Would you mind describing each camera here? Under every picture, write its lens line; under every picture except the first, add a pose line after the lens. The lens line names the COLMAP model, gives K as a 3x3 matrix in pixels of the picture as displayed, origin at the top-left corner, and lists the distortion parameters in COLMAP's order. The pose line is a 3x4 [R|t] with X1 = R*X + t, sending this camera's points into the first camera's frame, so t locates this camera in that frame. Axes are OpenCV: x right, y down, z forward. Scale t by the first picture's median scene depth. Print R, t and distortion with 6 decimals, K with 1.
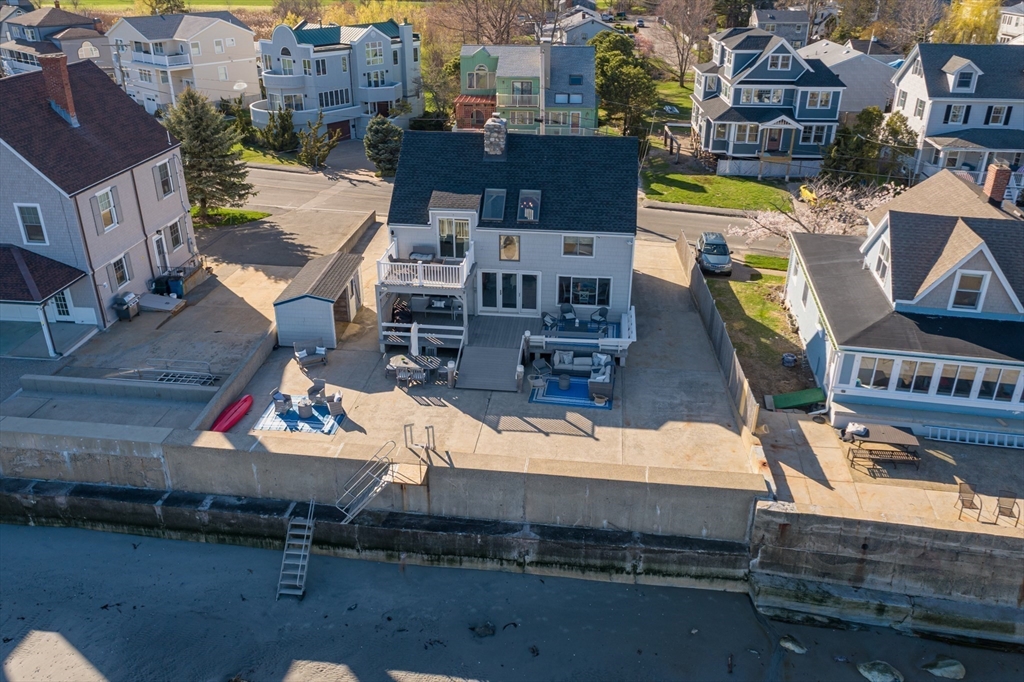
lens RADIAL K [[773.8, 0, 509.5], [0, 773.8, 302.0], [0, 0, 1]] dist [-0.014847, 0.003015]
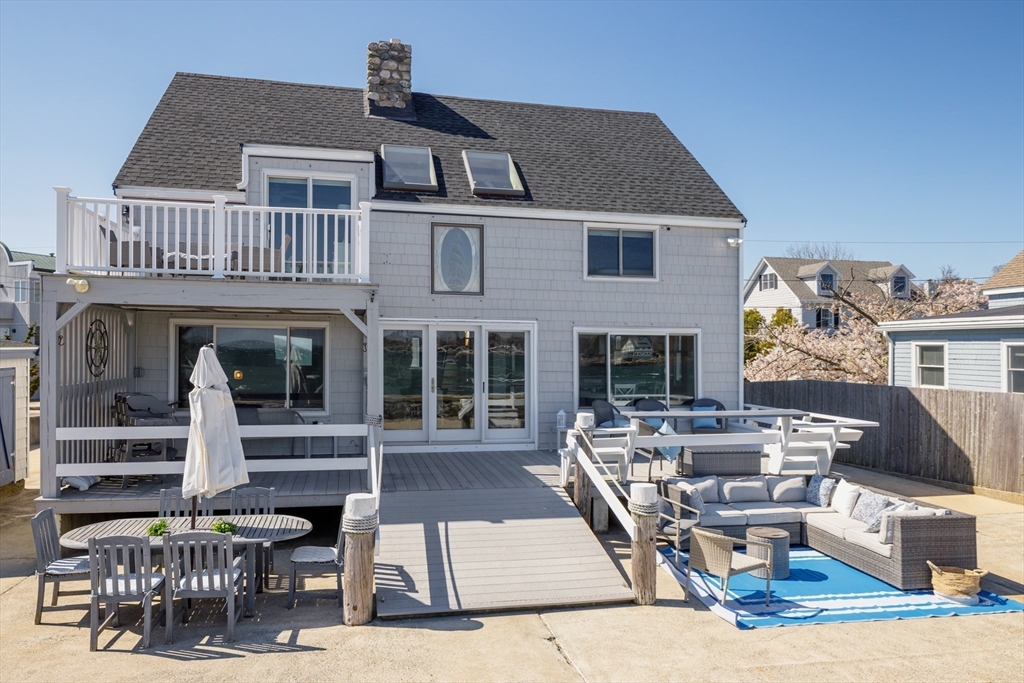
lens RADIAL K [[697.9, 0, 492.4], [0, 697.9, 343.1], [0, 0, 1]] dist [-0.001405, -0.000516]
pose [[0.949094, 0.008657, 0.314875, -0.124272], [0.125559, 0.906379, -0.403377, 0.150121], [-0.288888, 0.422377, 0.859151, 0.943937]]
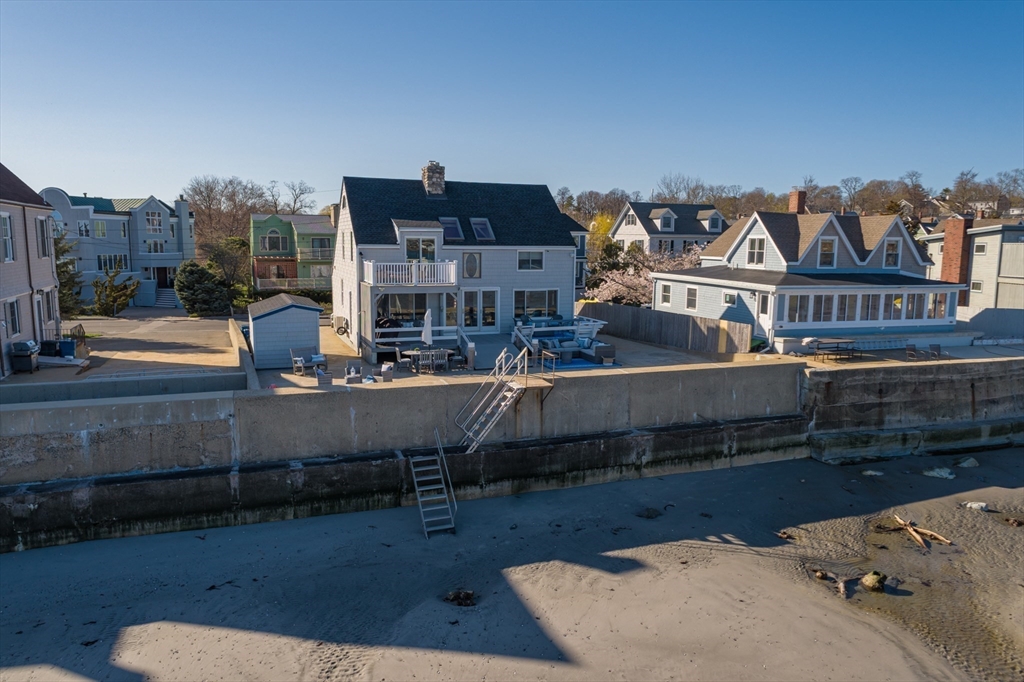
lens RADIAL K [[697.3, 0, 512.0], [0, 697.3, 341.0], [0, 0, 1]] dist [-0.014181, 0.001730]
pose [[0.889070, -0.057284, 0.454173, -0.528363], [0.182640, 0.954142, -0.237183, 0.360598], [-0.419759, 0.293822, 0.858761, 0.230641]]
